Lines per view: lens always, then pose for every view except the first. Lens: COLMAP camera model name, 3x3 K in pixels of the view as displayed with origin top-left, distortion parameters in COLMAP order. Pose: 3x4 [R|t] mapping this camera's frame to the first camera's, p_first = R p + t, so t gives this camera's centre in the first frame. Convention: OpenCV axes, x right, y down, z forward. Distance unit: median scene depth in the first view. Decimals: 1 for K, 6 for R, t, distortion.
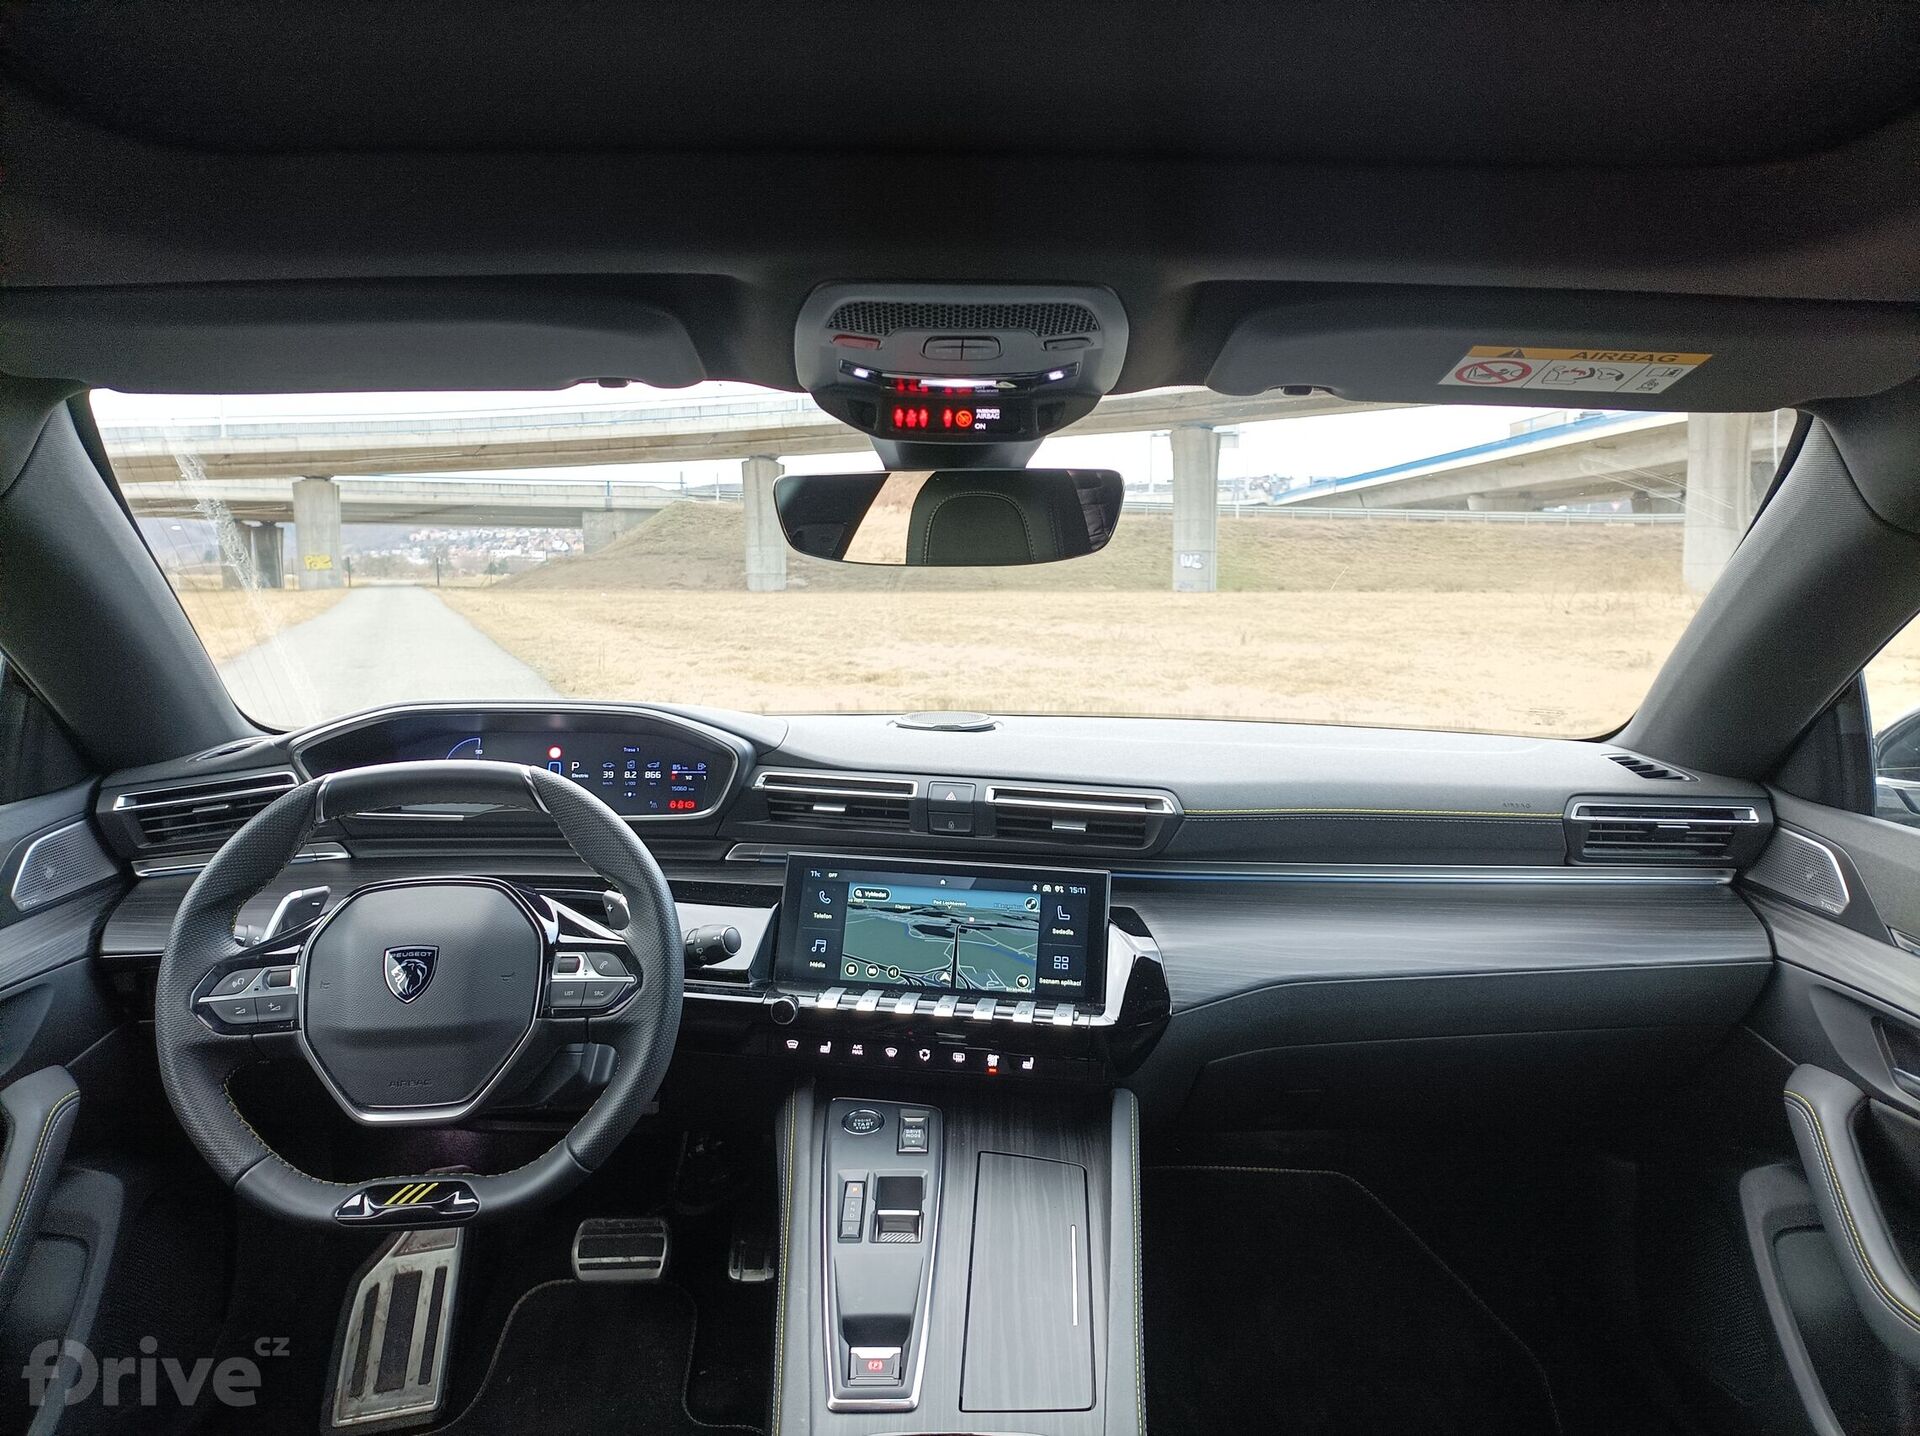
lens RADIAL K [[1439.5, 0, 948.9], [0, 1439.5, 702.1], [0, 0, 1]] dist [0.025206, -0.025516]
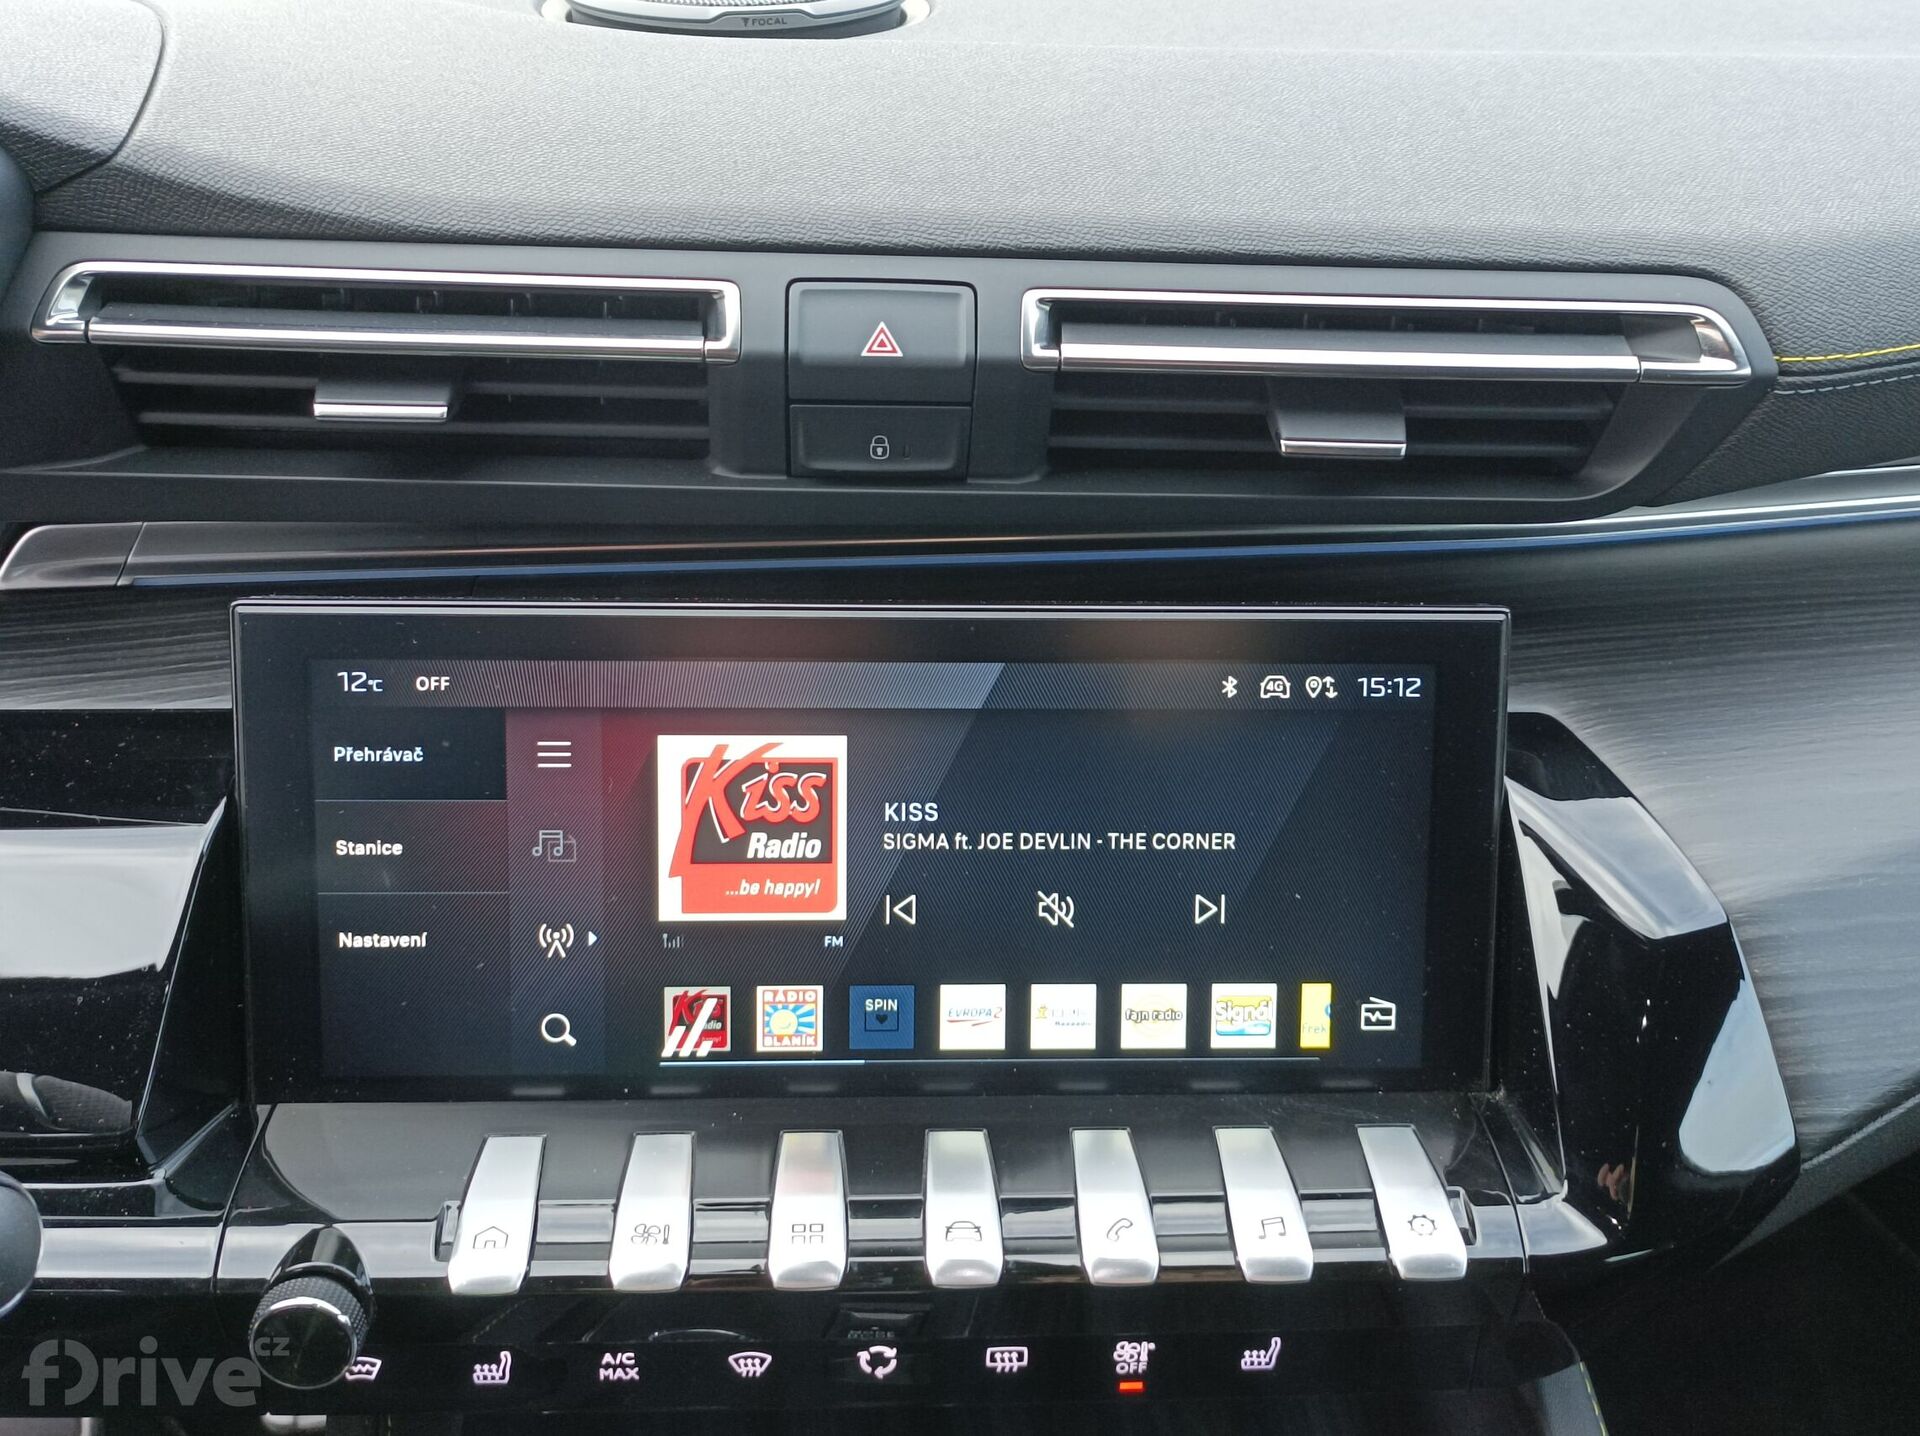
lens RADIAL K [[1909.5, 0, 946.1], [0, 1909.5, 721.5], [0, 0, 1]] dist [0.014451, 0.000000]
pose [[0.978585, -0.094998, 0.182609, -0.056531], [0.017226, 0.921818, 0.387239, -0.001563], [-0.205120, -0.375801, 0.903714, 0.704209]]
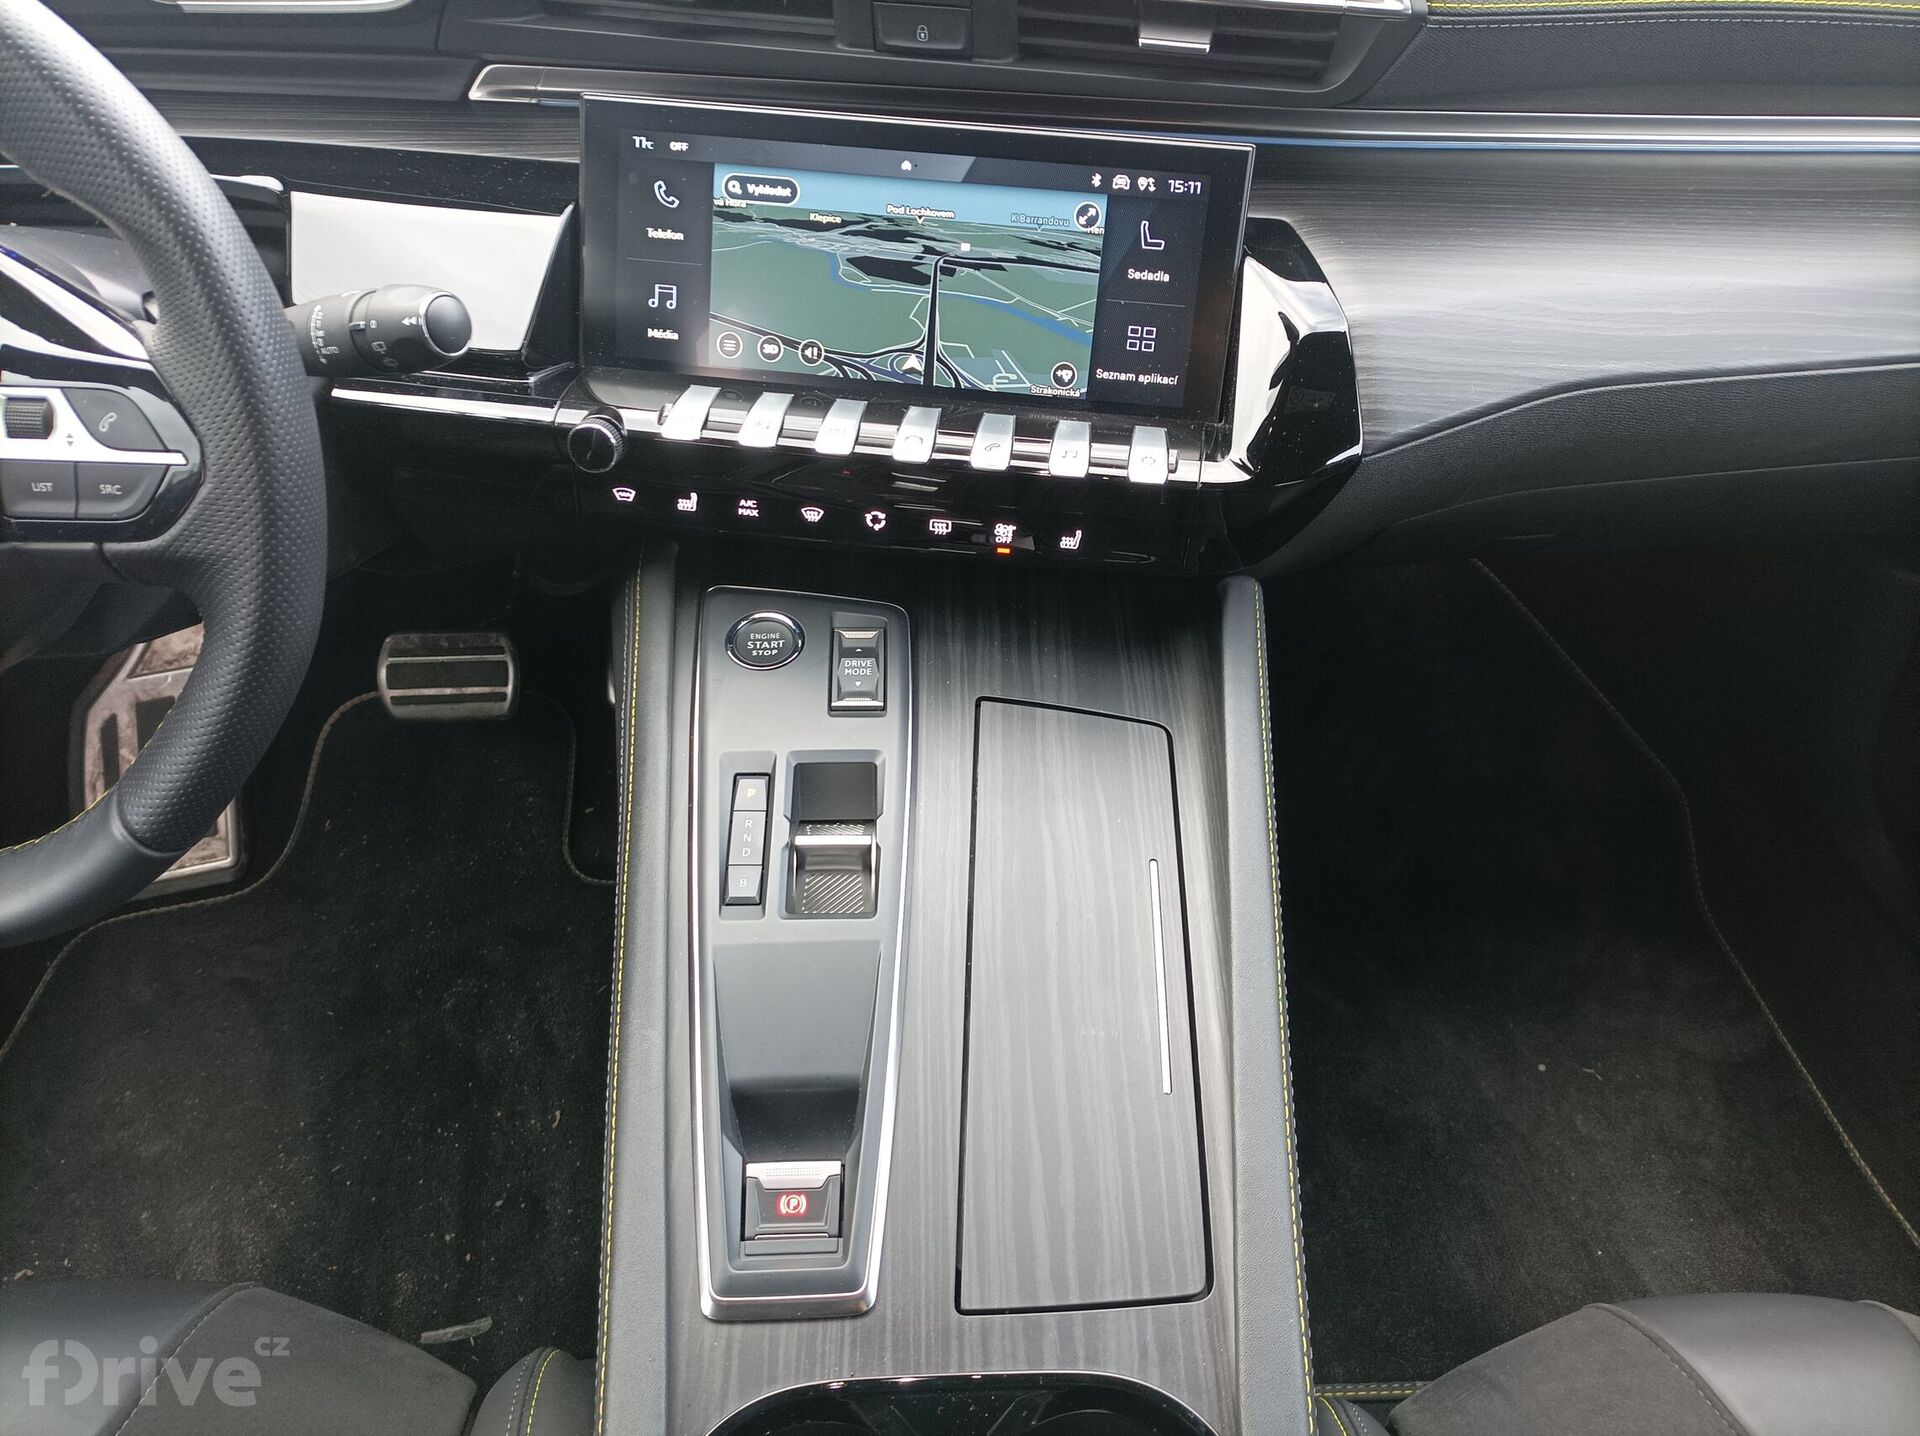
lens RADIAL K [[1439.5, 0, 950.9], [0, 1439.5, 715.0], [0, 0, 1]] dist [0.025206, -0.025516]
pose [[0.999402, -0.009518, 0.033237, -0.007317], [-0.009641, 0.846491, 0.532315, 0.023309], [-0.033201, -0.532317, 0.845894, 0.502420]]
